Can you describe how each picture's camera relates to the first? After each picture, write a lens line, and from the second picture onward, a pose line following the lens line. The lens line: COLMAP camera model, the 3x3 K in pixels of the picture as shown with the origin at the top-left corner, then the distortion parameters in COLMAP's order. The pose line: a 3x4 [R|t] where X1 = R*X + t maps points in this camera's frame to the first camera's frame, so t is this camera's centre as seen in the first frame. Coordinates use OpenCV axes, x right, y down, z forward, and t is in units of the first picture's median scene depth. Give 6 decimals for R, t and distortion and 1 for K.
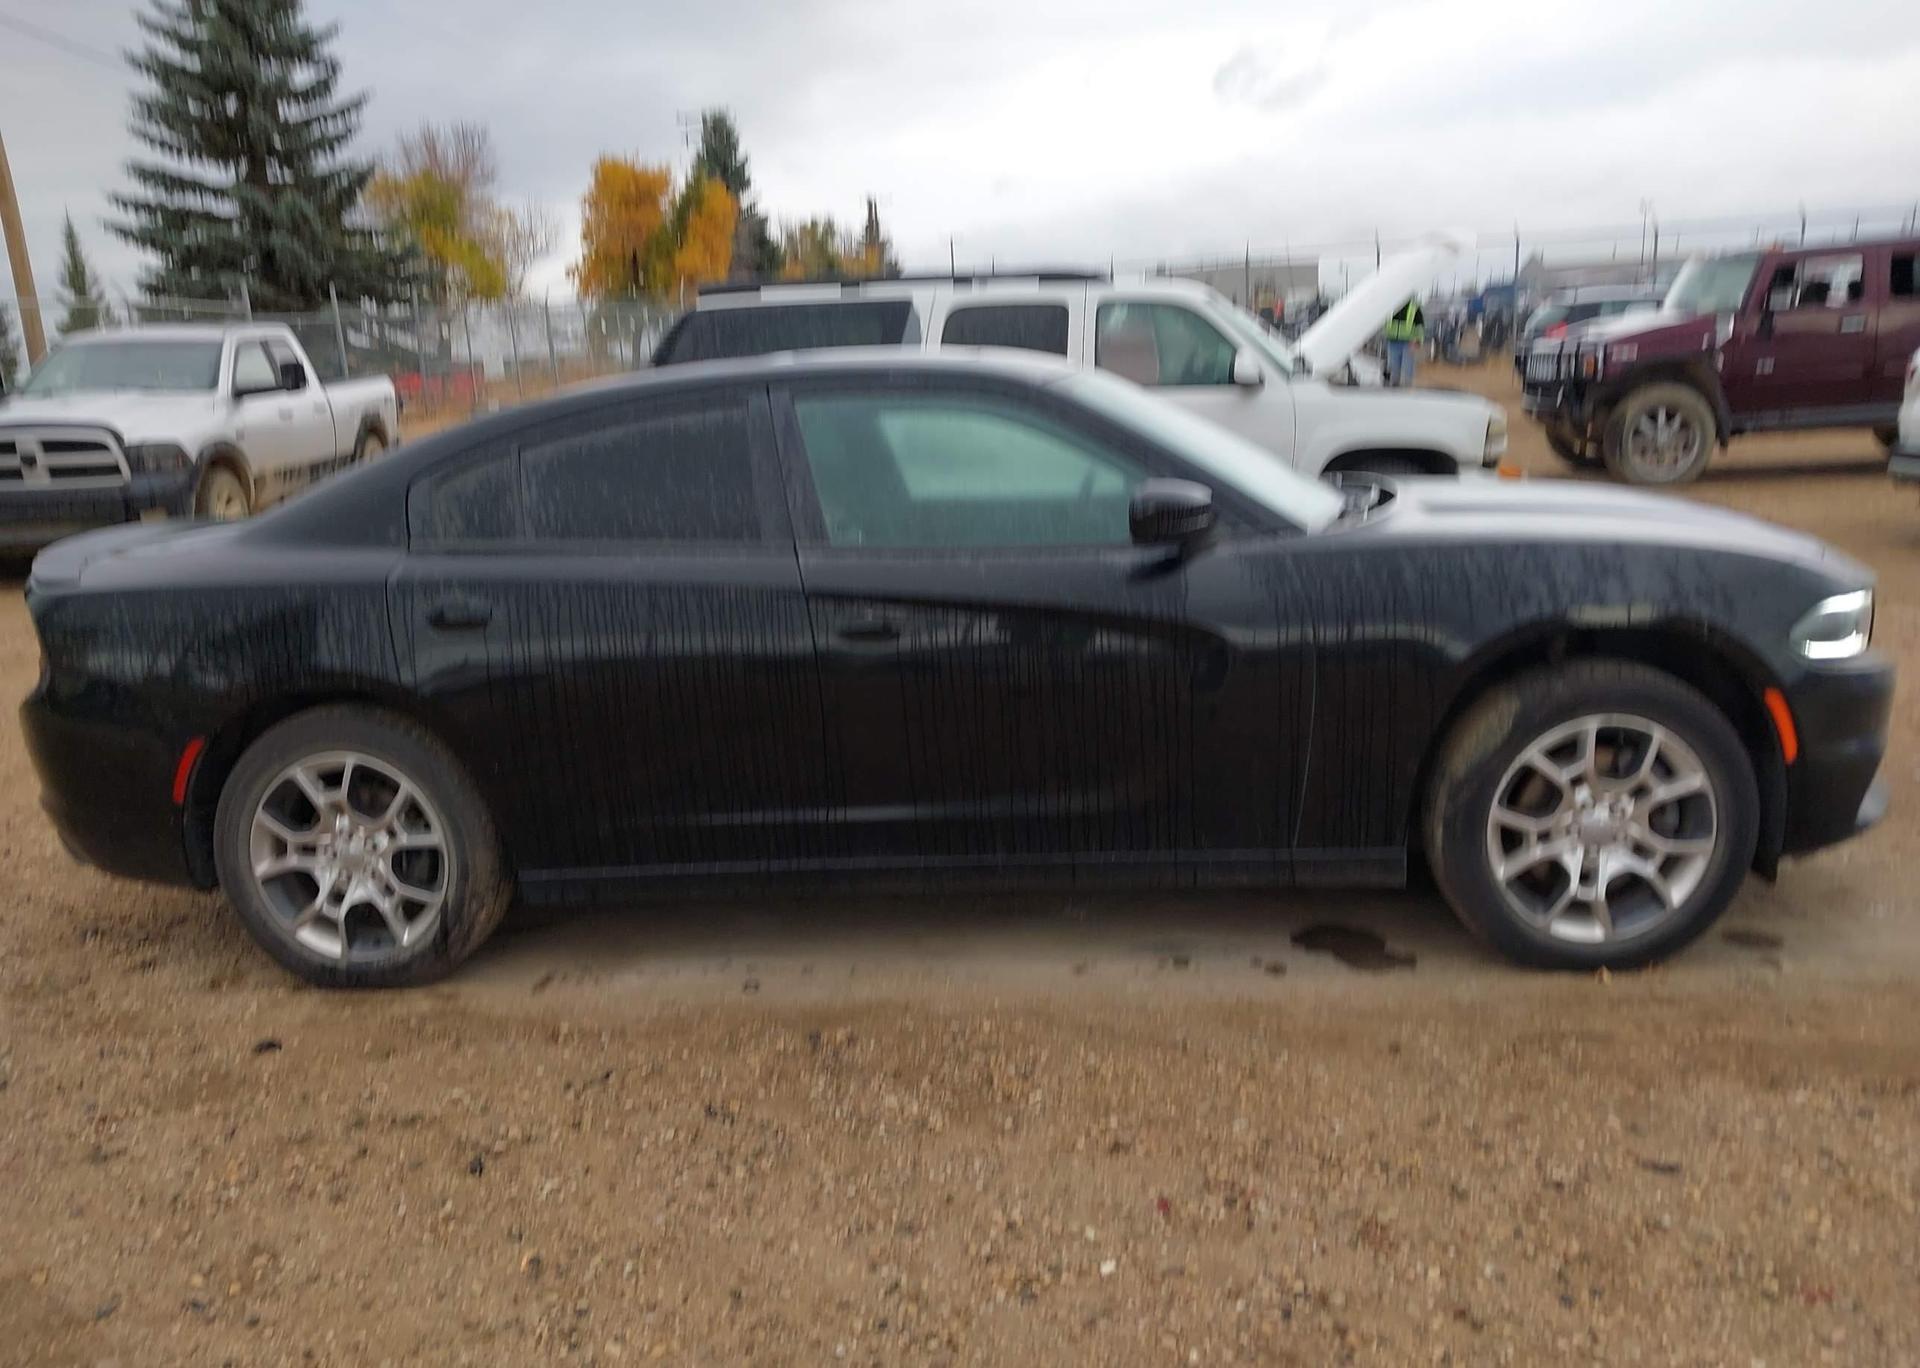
lens RADIAL K [[1628.0, 0, 960.0], [0, 1628.0, 684.0], [0, 0, 1]] dist [0.010286, -0.008820]
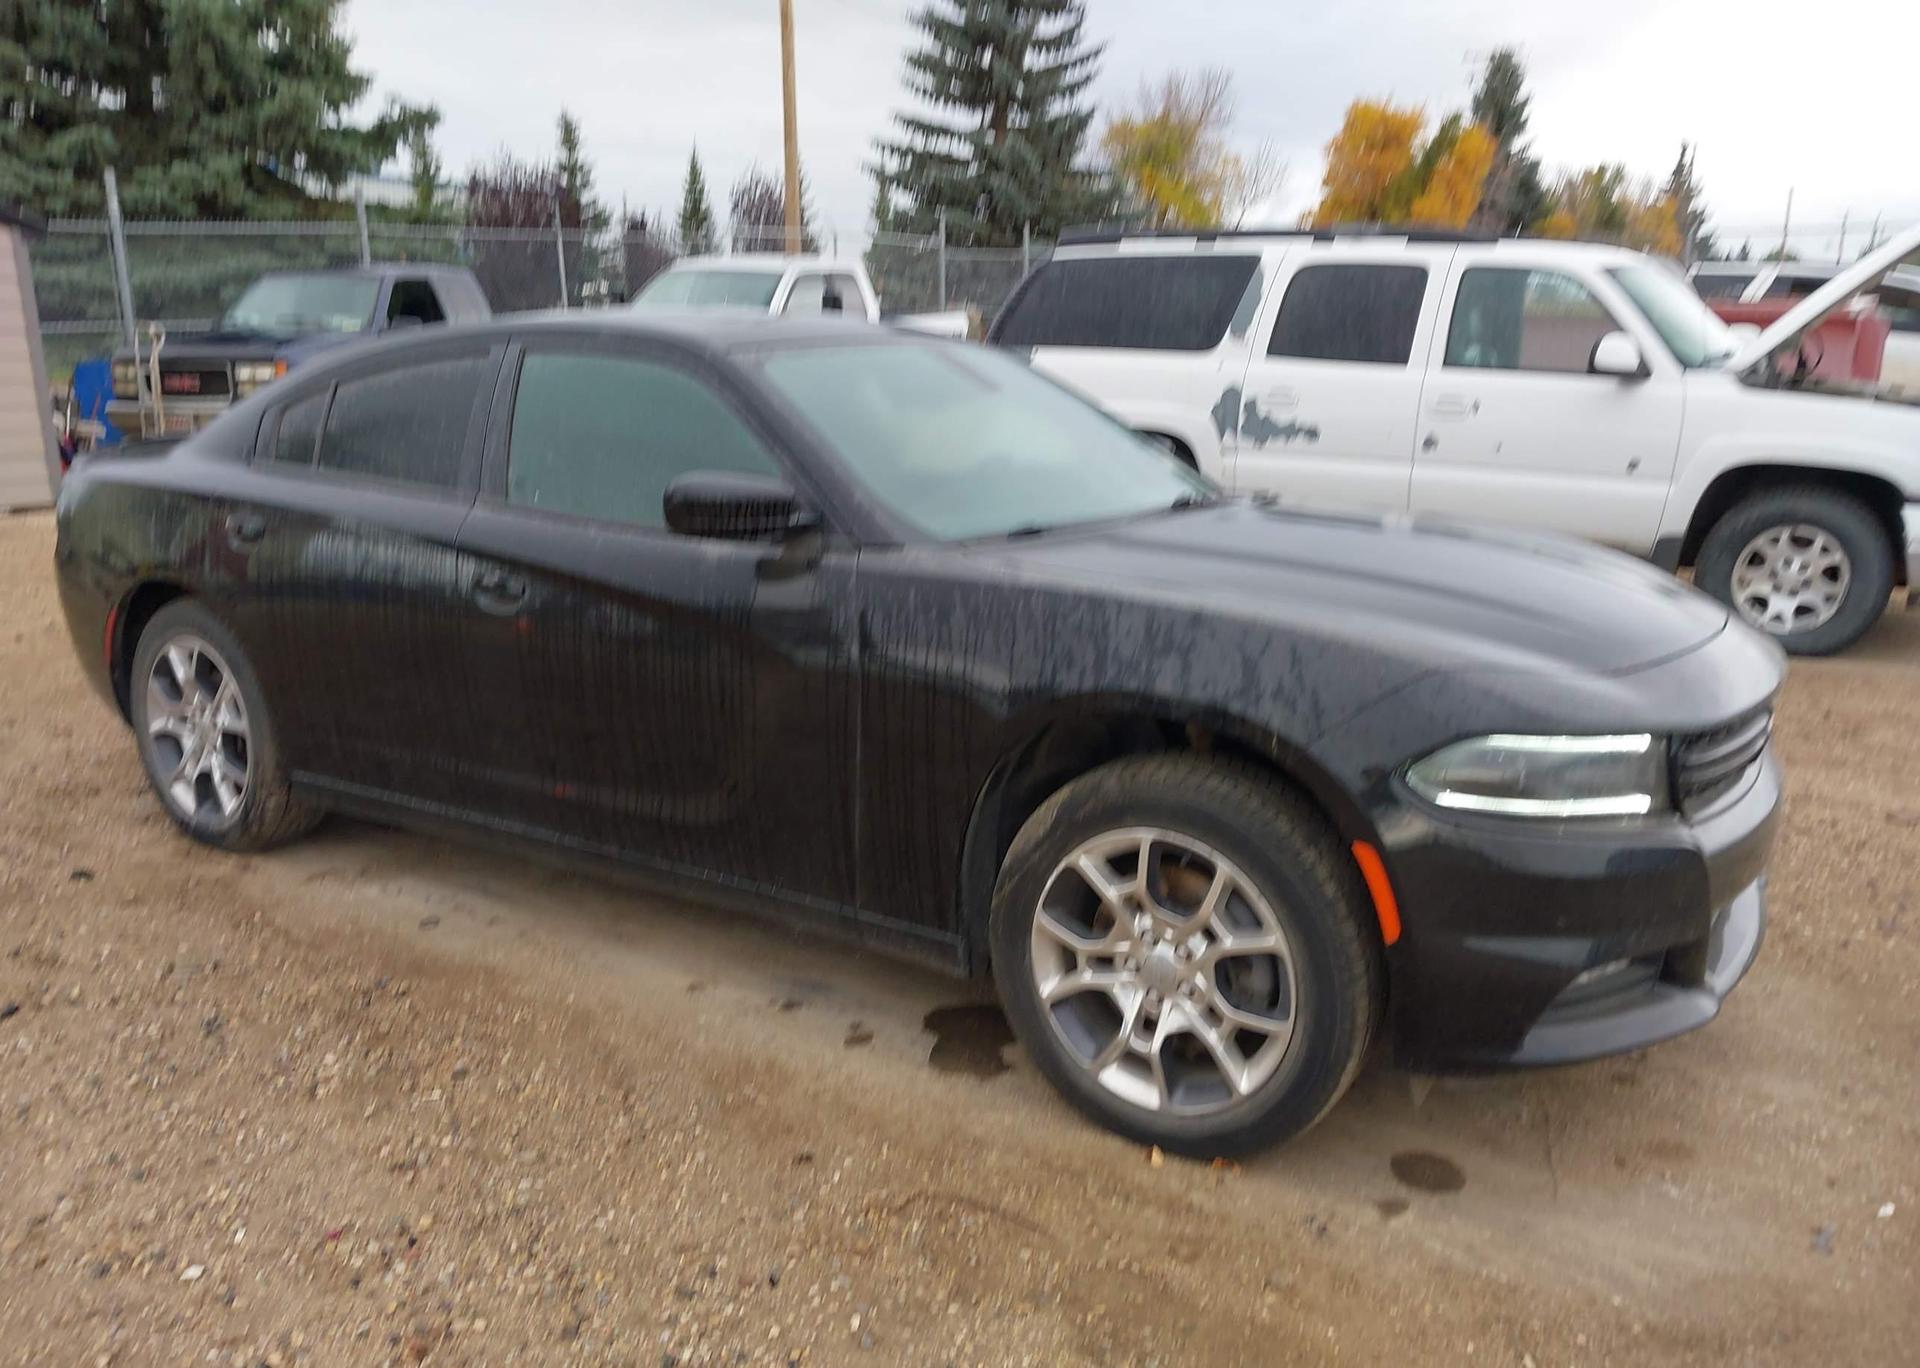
lens RADIAL K [[1596.8, 0, 921.4], [0, 1596.8, 690.0], [0, 0, 1]] dist [0.016496, 0.004316]
pose [[0.869197, 0.162696, -0.466933, 0.577024], [-0.143774, 0.986676, 0.076156, -0.078709], [0.473102, 0.000939, 0.881007, 0.249141]]
